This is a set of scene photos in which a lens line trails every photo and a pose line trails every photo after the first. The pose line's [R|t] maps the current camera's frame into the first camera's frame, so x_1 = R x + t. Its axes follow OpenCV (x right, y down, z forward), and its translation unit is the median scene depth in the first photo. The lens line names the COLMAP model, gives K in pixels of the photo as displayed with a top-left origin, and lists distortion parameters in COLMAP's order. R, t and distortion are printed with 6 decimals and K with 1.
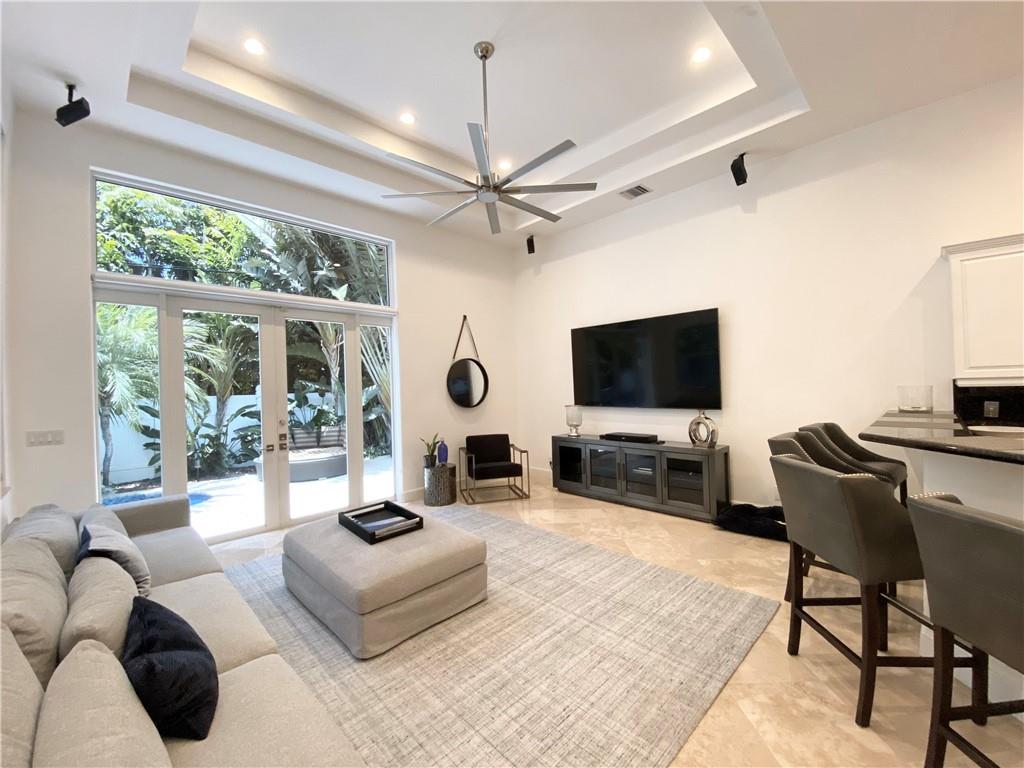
lens RADIAL K [[423.3, 0, 511.7], [0, 423.3, 385.3], [0, 0, 1]] dist [0.001632, -0.001262]
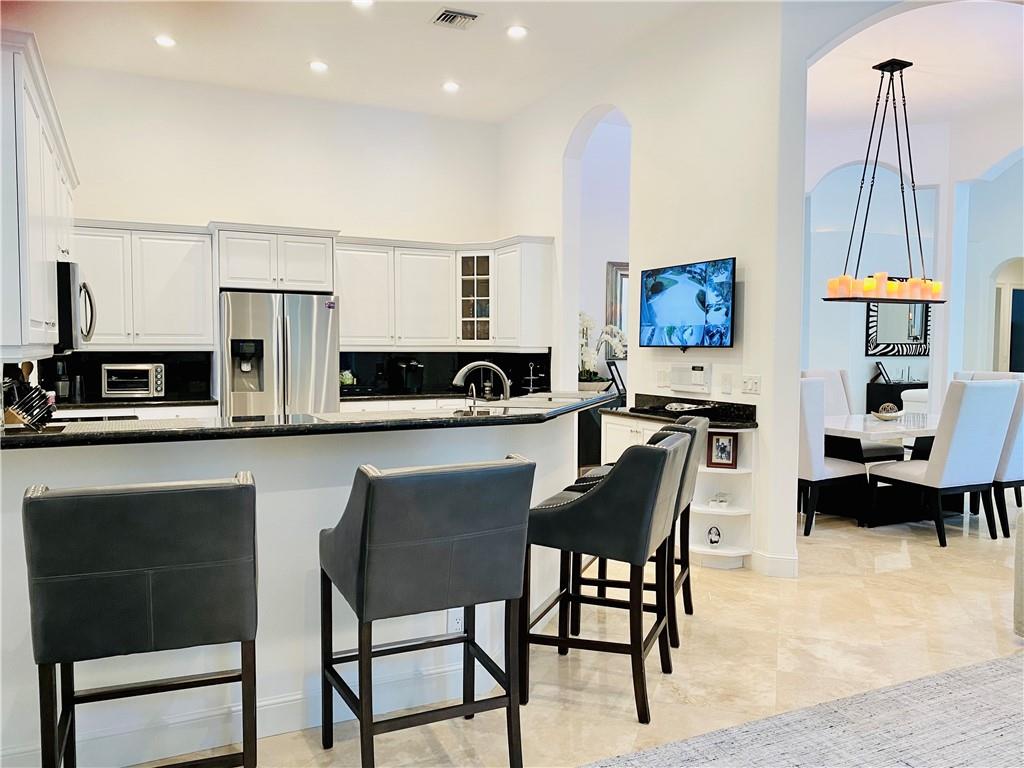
lens RADIAL K [[793.3, 0, 513.3], [0, 793.3, 385.3], [0, 0, 1]] dist [-0.002428, 0.004301]
pose [[-0.945551, 0.009353, 0.325340, 0.501342], [0.025540, 0.998637, 0.045519, 0.006268], [-0.324471, 0.051350, -0.944501, 2.662617]]
